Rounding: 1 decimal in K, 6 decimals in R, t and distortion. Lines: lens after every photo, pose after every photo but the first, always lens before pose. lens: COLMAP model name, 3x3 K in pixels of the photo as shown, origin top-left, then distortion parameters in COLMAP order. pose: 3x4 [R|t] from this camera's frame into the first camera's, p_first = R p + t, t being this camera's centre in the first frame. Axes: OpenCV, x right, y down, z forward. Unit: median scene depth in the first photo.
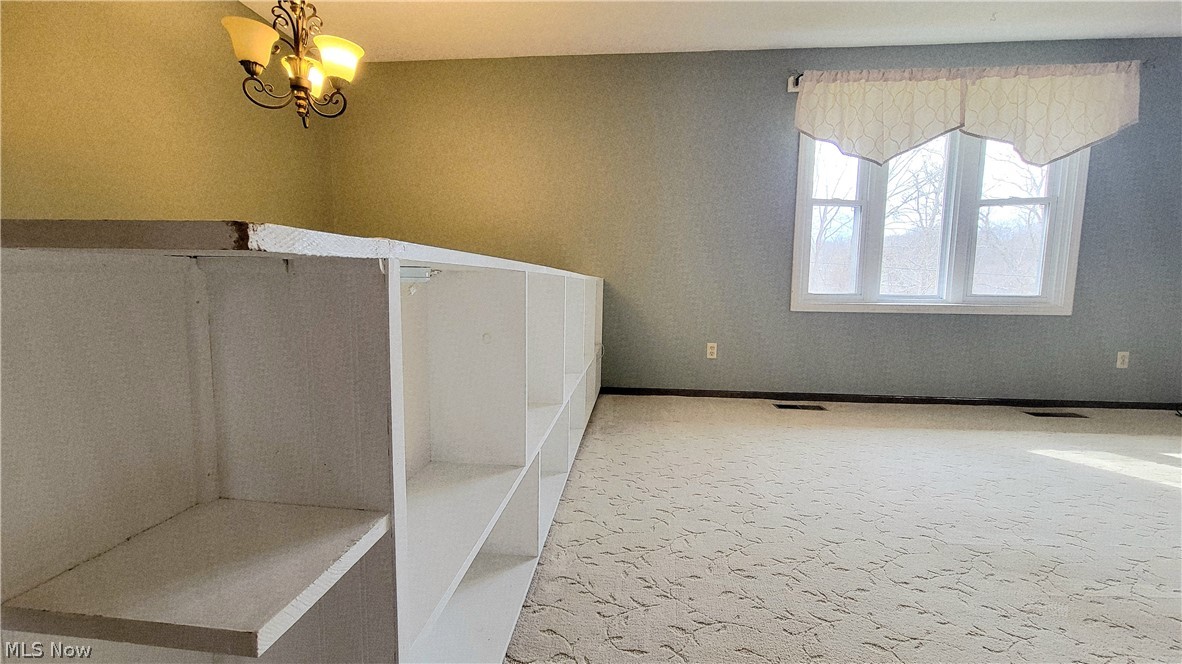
lens RADIAL K [[480.6, 0, 589.0], [0, 480.6, 334.0], [0, 0, 1]] dist [-0.000280, -0.000538]
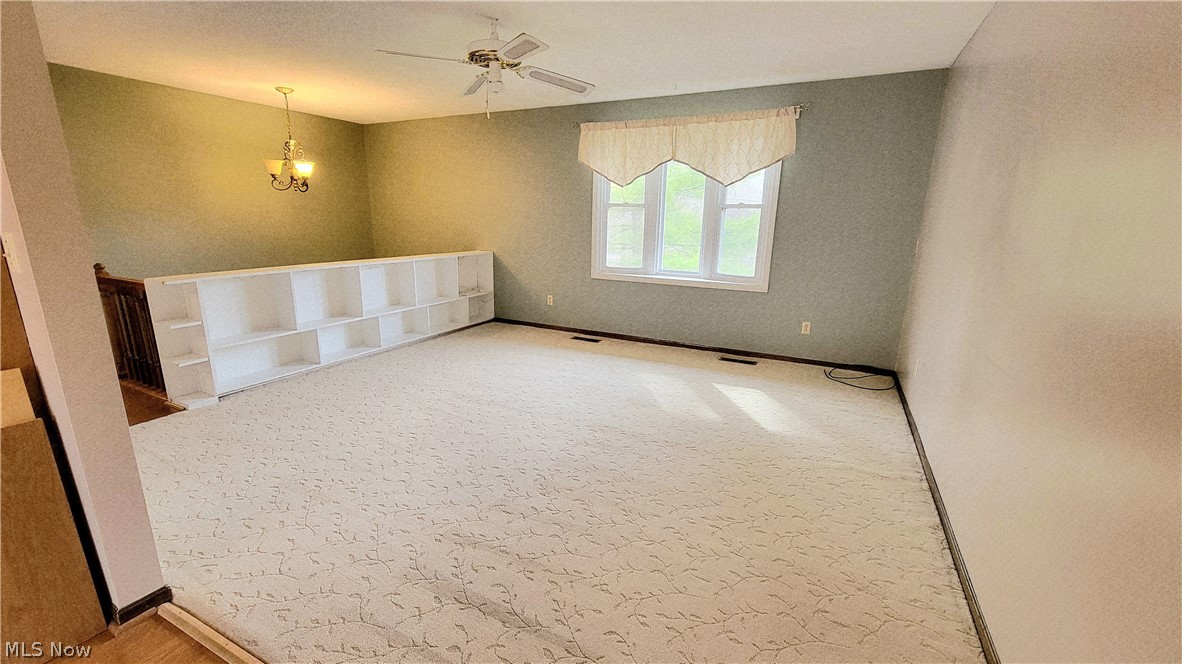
lens RADIAL K [[480.6, 0, 589.0], [0, 480.6, 334.0], [0, 0, 1]] dist [-0.000280, -0.000538]
pose [[0.924508, 0.097592, -0.368457, 1.008504], [-0.062812, 0.992459, 0.105265, -0.031299], [0.375951, -0.074175, 0.923666, -0.454227]]
